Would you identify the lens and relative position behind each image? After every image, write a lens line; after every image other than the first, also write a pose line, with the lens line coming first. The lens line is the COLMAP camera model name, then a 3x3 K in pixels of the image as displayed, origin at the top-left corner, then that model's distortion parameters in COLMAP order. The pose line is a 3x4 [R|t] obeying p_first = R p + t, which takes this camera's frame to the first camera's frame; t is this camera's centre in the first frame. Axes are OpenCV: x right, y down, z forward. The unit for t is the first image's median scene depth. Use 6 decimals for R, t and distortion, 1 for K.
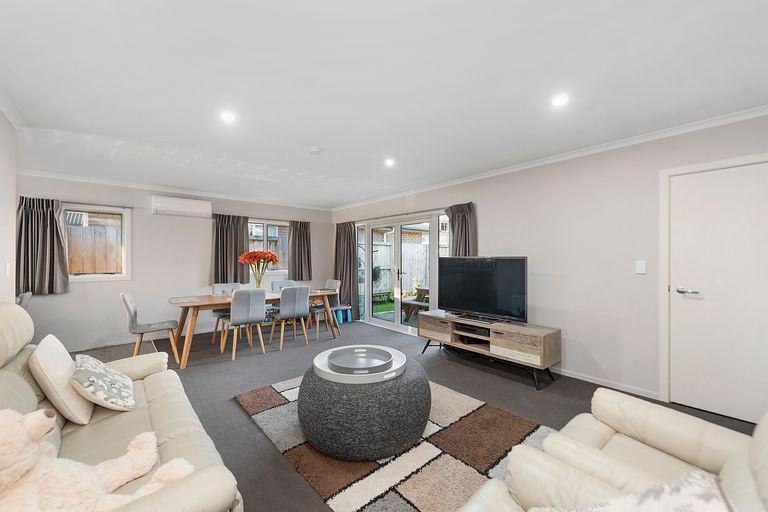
lens RADIAL K [[309.4, 0, 380.1], [0, 309.4, 257.3], [0, 0, 1]] dist [0.010871, -0.000010]
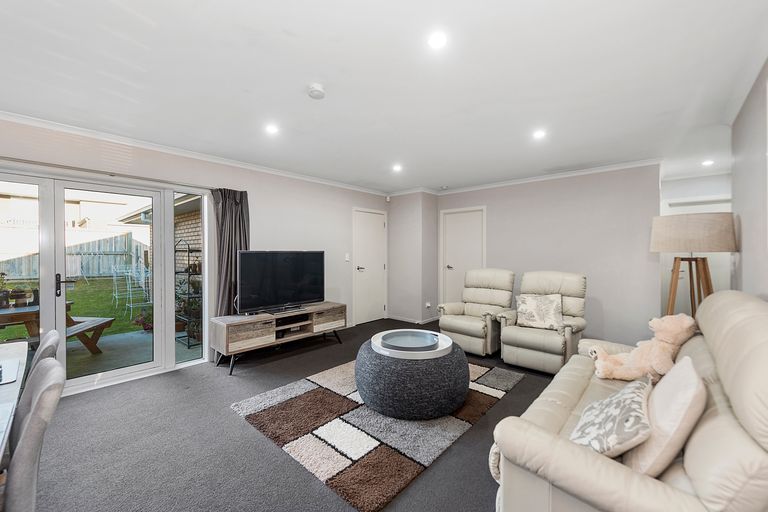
lens RADIAL K [[309.4, 0, 380.1], [0, 309.4, 257.3], [0, 0, 1]] dist [0.010871, -0.000010]
pose [[-0.126079, -0.011978, 0.991948, -0.838493], [0.002327, 0.999921, 0.012370, 0.008538], [-0.992017, 0.003868, -0.126042, 0.897387]]
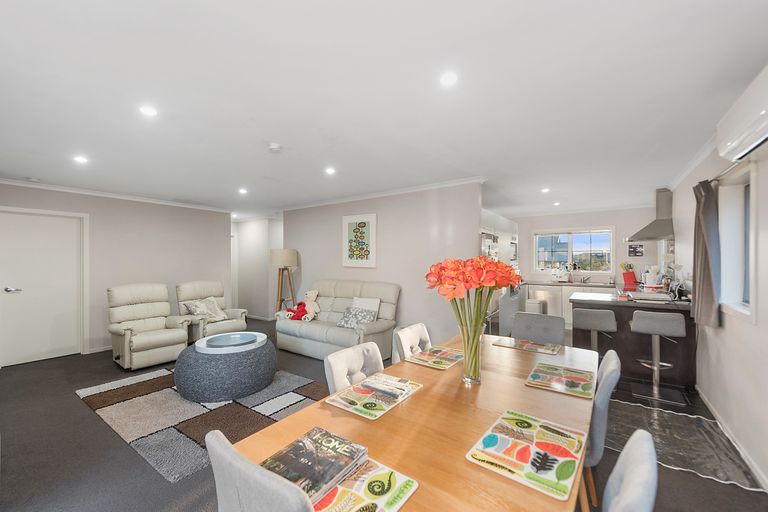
lens RADIAL K [[309.4, 0, 380.1], [0, 309.4, 257.3], [0, 0, 1]] dist [0.010871, -0.000010]
pose [[-0.968588, 0.005621, -0.248608, -0.257421], [0.007621, 0.999946, -0.007082, -0.021874], [0.248554, -0.008754, -0.968578, 1.828019]]
